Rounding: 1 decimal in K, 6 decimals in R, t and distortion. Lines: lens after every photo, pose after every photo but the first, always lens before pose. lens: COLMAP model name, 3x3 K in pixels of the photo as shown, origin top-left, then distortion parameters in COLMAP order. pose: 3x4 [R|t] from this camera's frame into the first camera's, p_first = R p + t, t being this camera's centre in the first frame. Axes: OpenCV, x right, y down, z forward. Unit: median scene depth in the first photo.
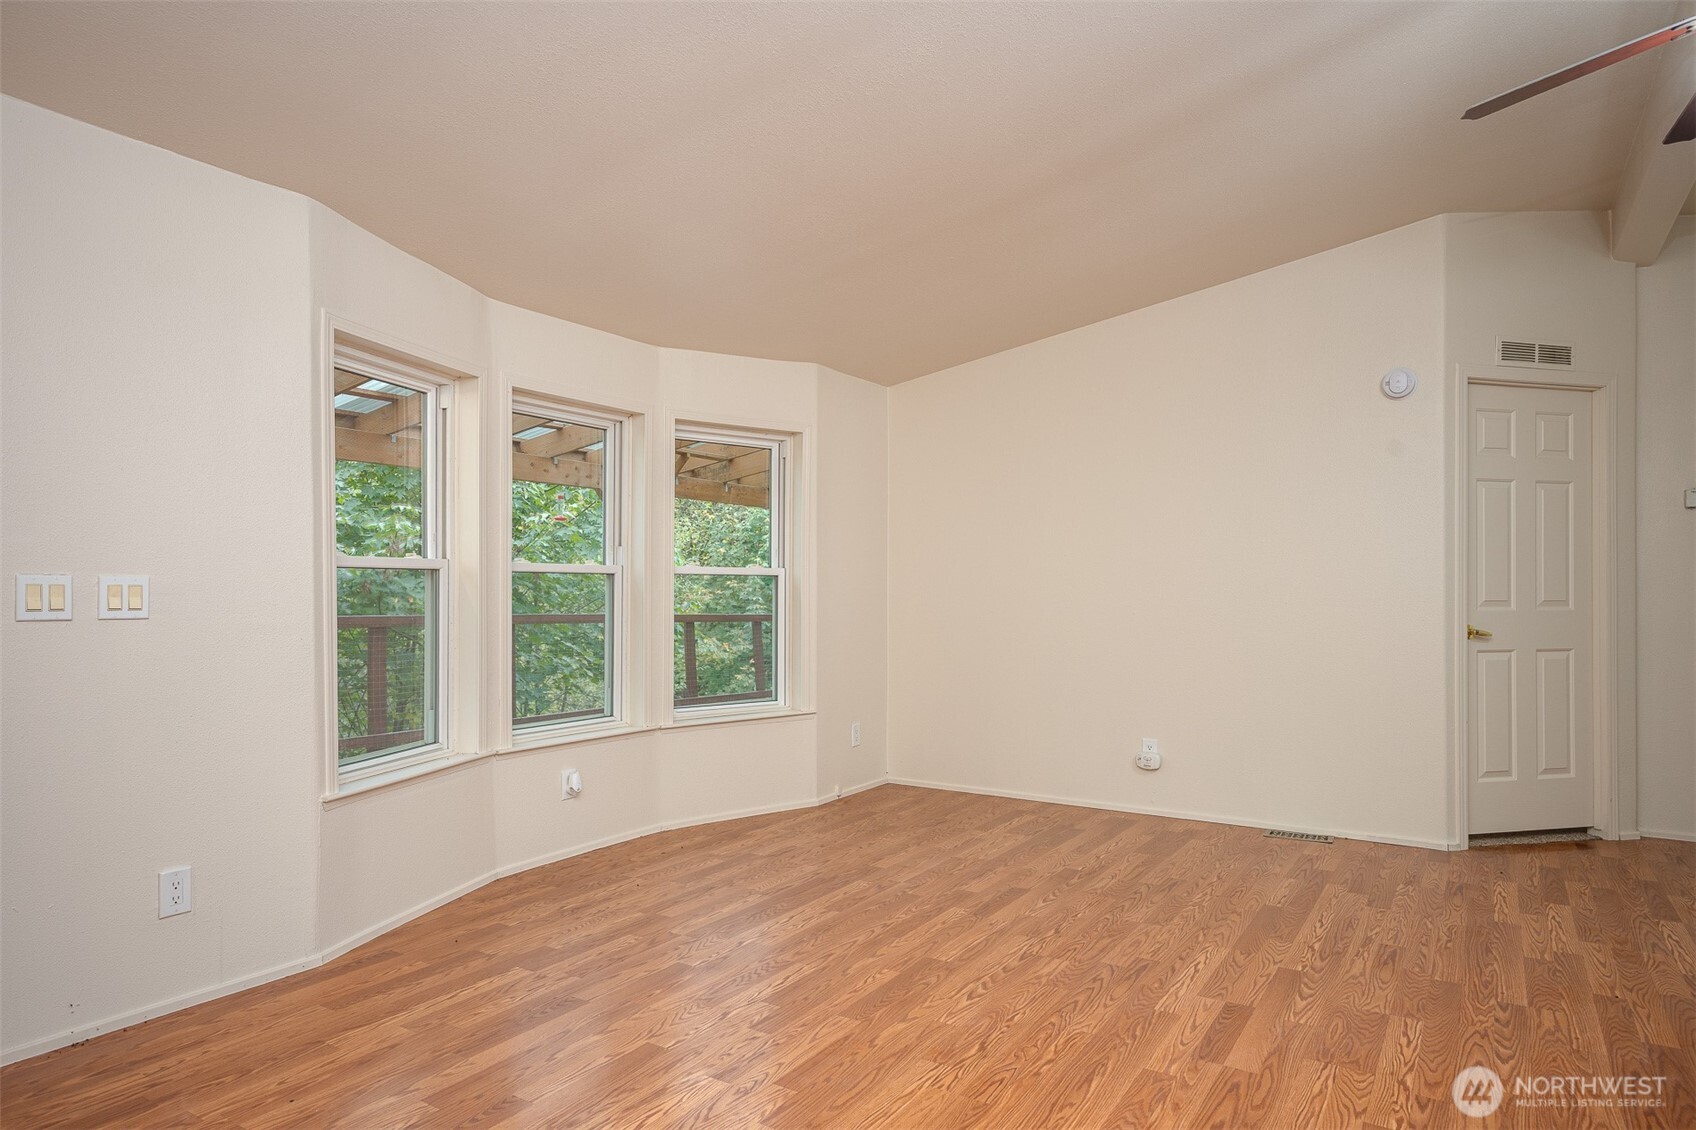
lens RADIAL K [[967.4, 0, 862.9], [0, 967.4, 574.4], [0, 0, 1]] dist [-0.006334, 0.001537]
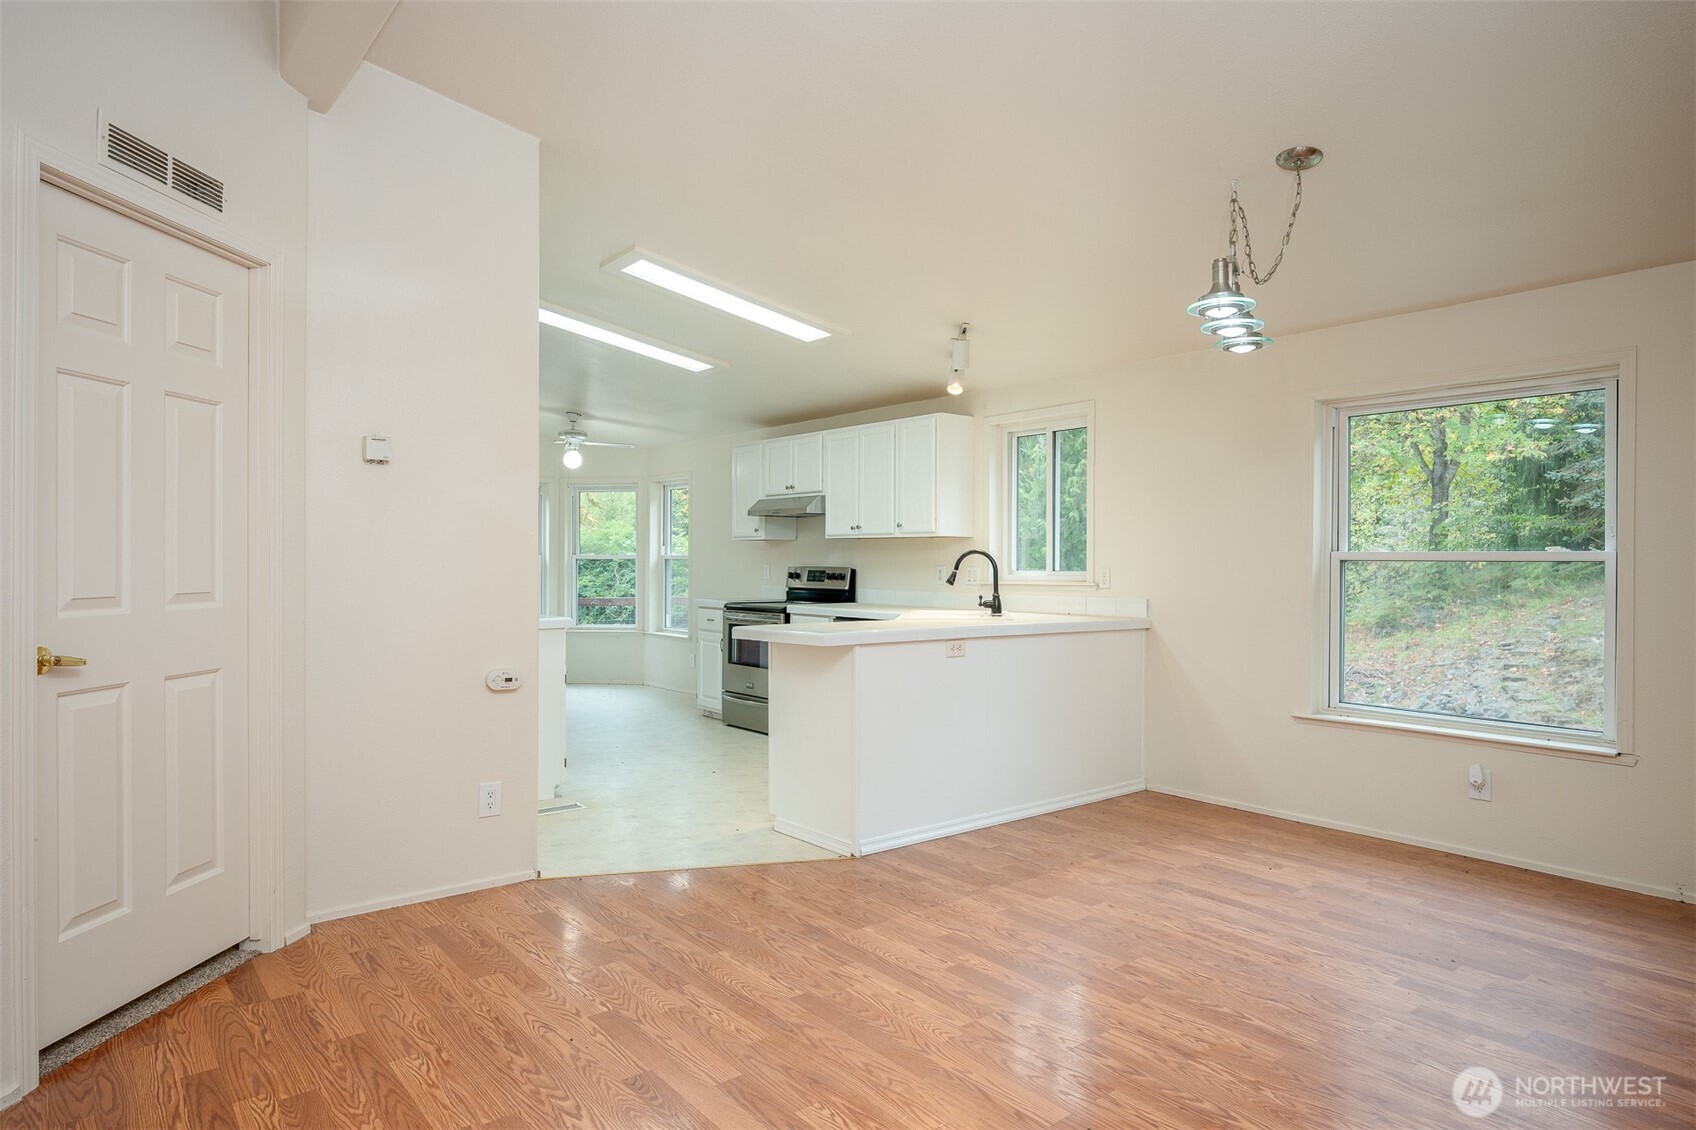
lens RADIAL K [[967.4, 0, 839.0], [0, 967.4, 561.1], [0, 0, 1]] dist [-0.006334, 0.001537]
pose [[0.309271, -0.004579, 0.950963, 0.267006], [-0.011528, 0.999897, 0.008564, -0.002783], [-0.950904, -0.013611, 0.309187, 0.430020]]
